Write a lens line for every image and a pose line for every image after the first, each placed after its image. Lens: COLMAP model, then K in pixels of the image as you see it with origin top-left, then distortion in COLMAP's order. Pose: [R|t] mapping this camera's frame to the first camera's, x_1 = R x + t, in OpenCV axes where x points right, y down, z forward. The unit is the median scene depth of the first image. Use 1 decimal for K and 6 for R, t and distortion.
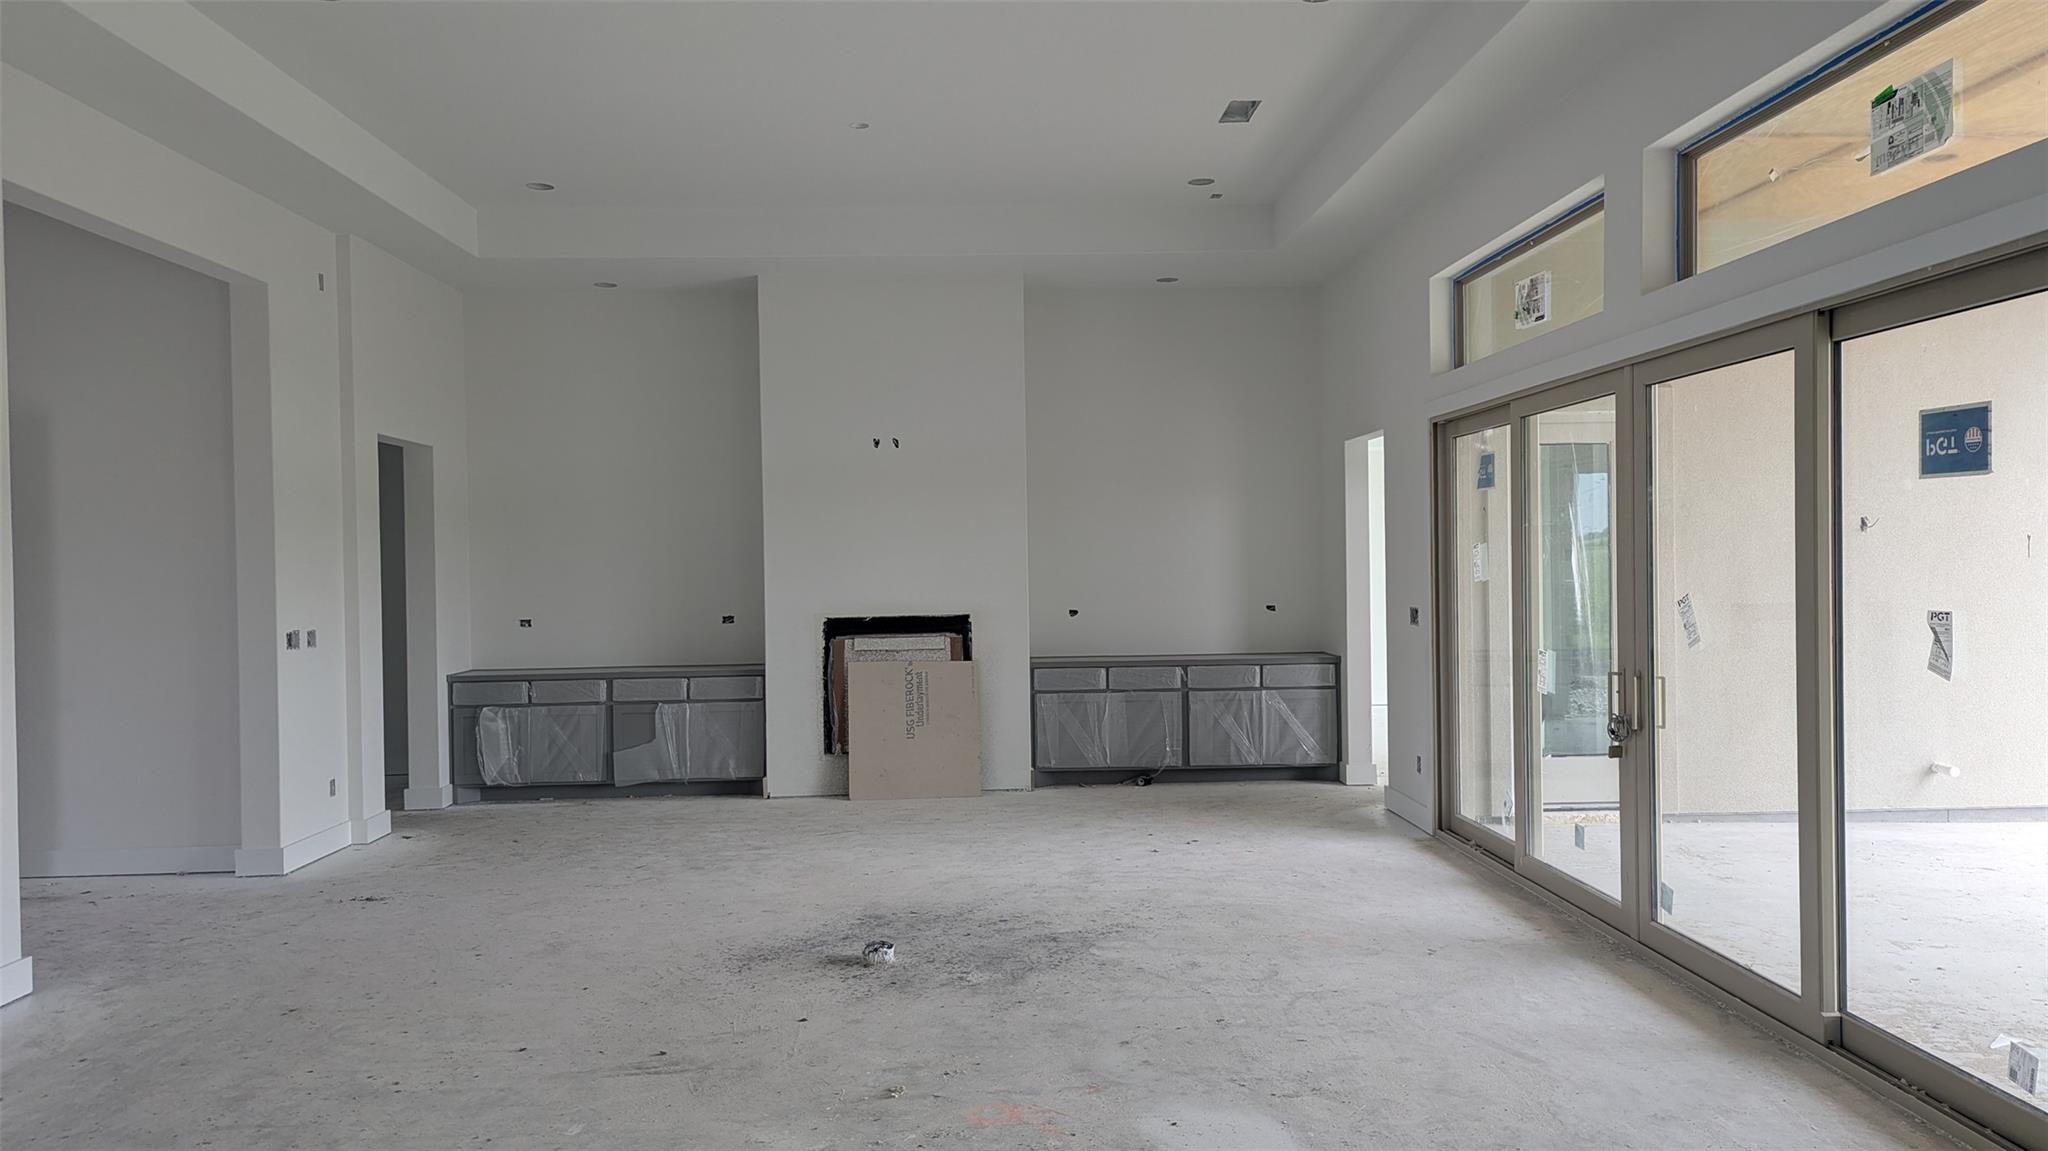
lens RADIAL K [[1432.0, 0, 1024.7], [0, 1432.0, 572.7], [0, 0, 1]] dist [0.037447, -0.015089]
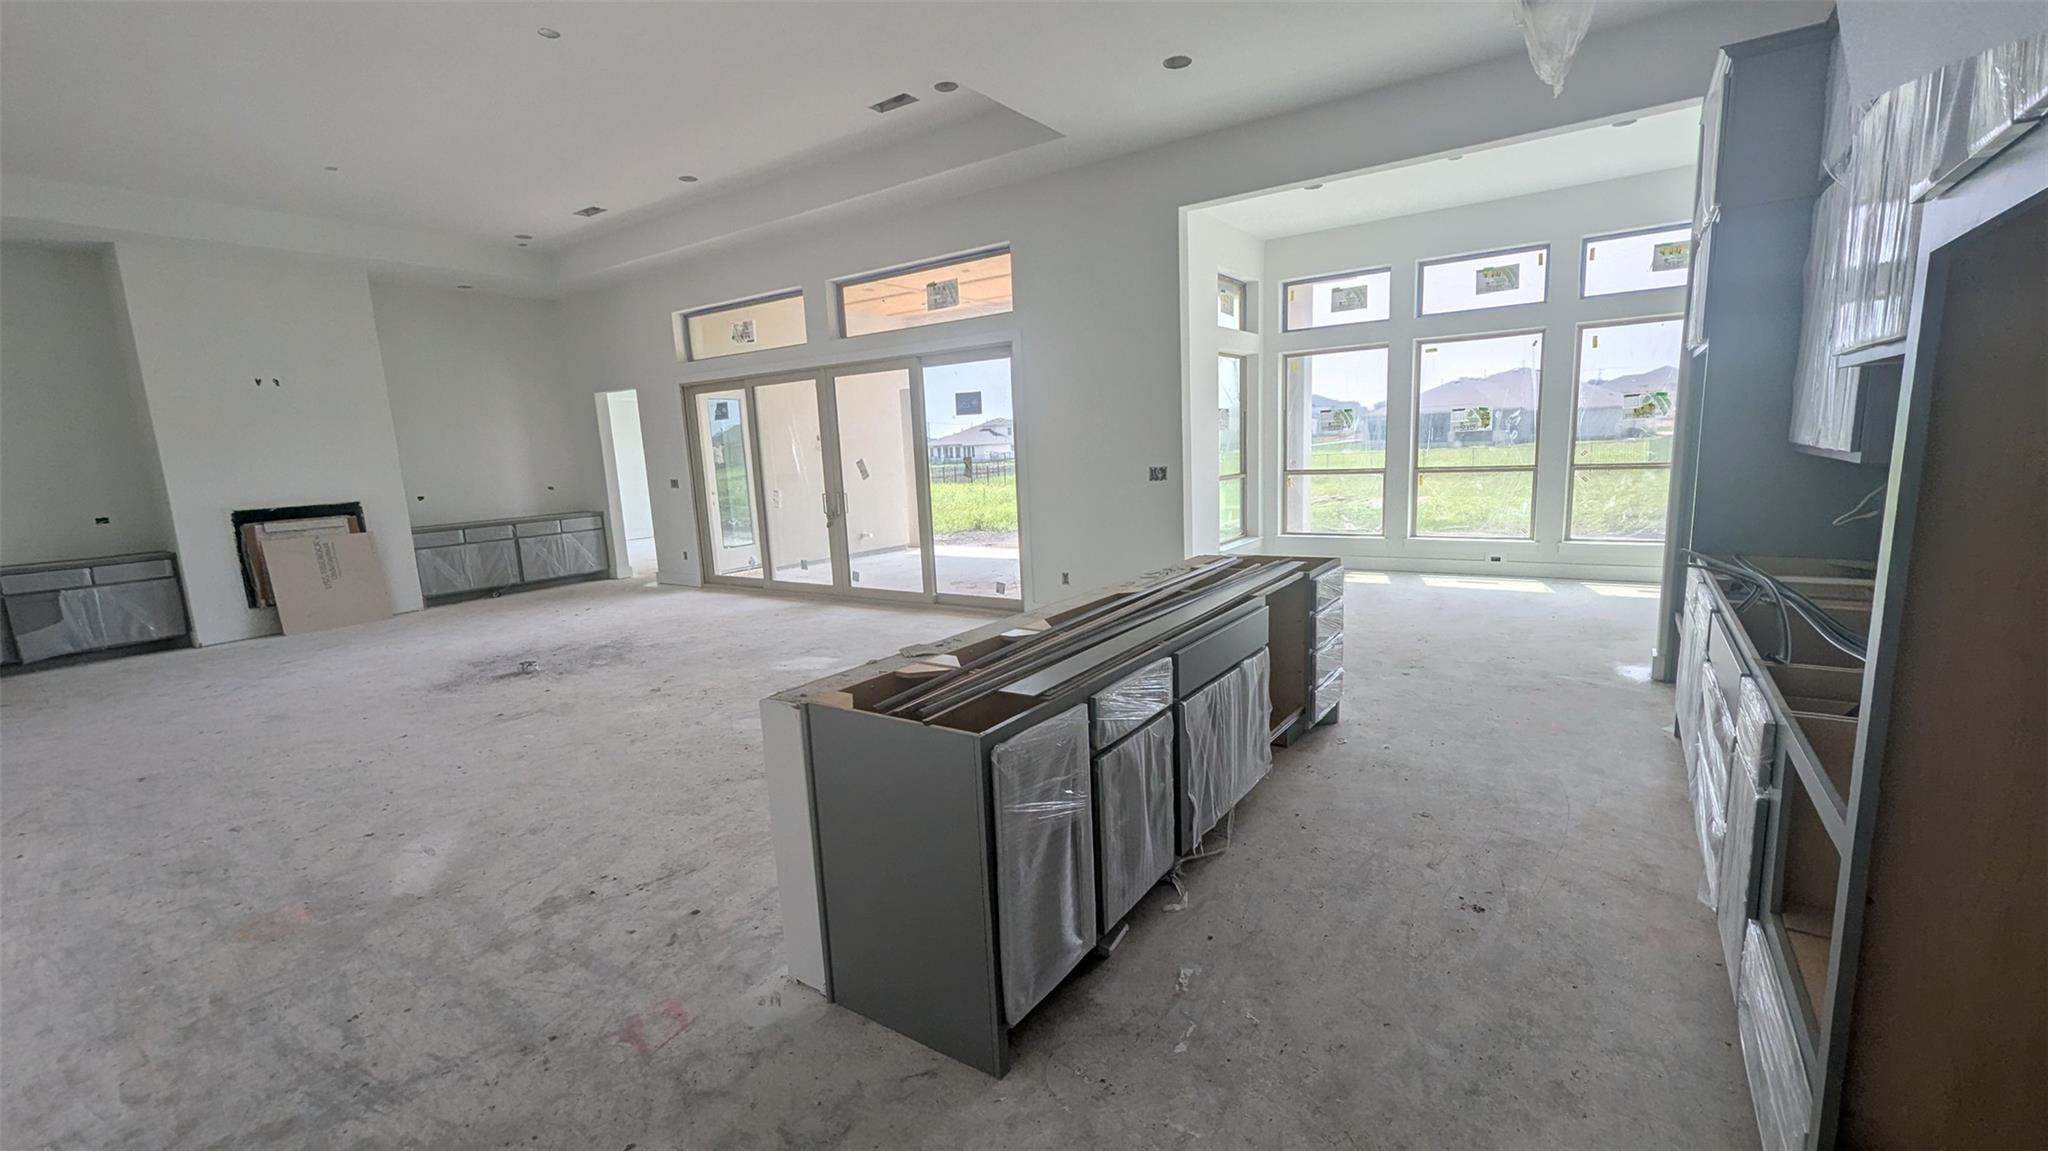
lens RADIAL K [[845.5, 0, 1029.2], [0, 845.5, 583.8], [0, 0, 1]] dist [0.008553, 0.000313]
pose [[0.602009, -0.143335, 0.785519, -0.331704], [0.044256, 0.988234, 0.146407, 0.014853], [-0.797262, -0.053375, 0.601269, -0.104737]]
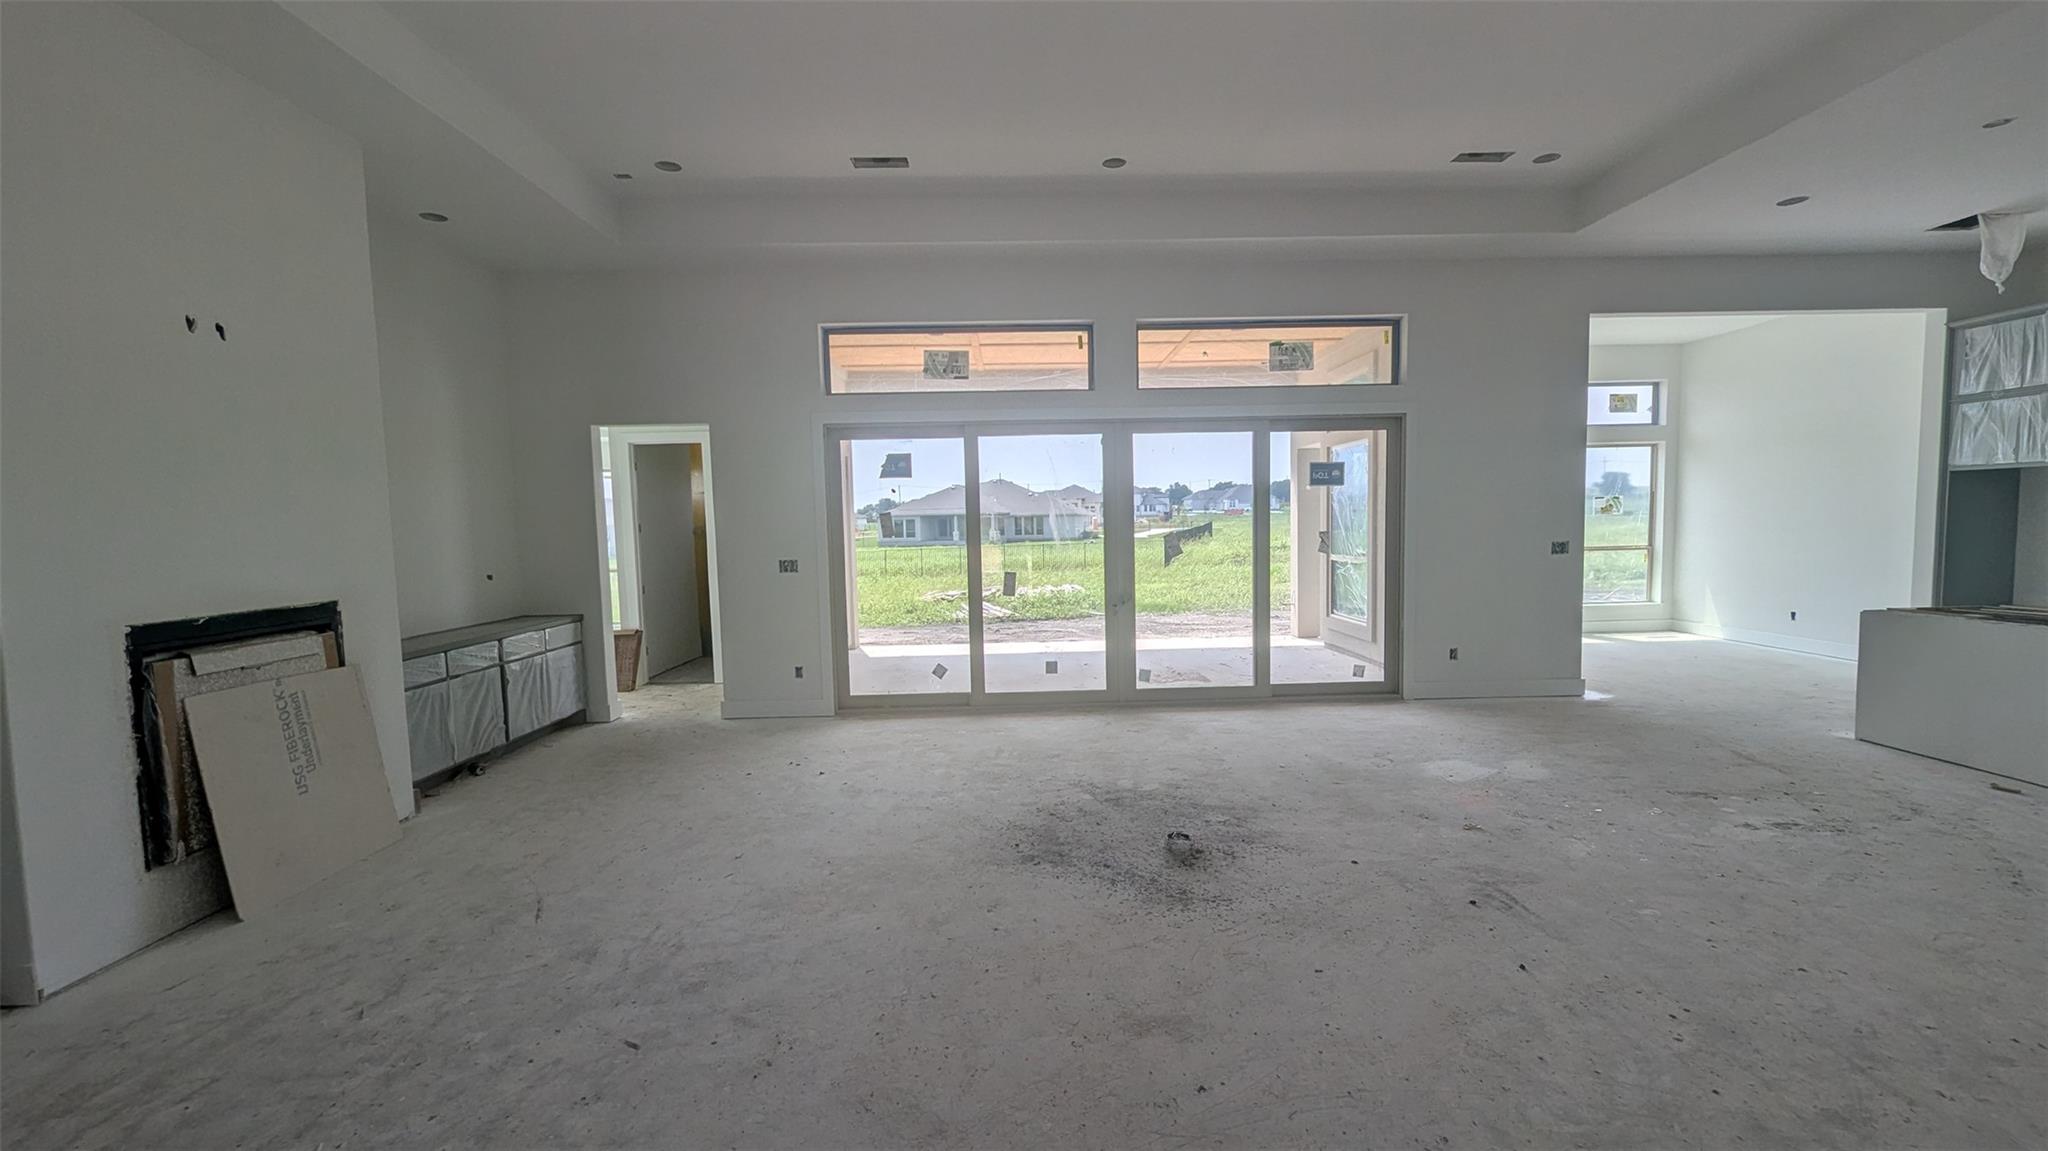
lens RADIAL K [[845.5, 0, 1033.4], [0, 845.5, 582.1], [0, 0, 1]] dist [0.008553, 0.000313]
pose [[0.012577, -0.053542, 0.998486, -0.459201], [0.031535, 0.998090, 0.053123, 0.008416], [-0.999424, 0.030819, 0.014241, 0.652266]]
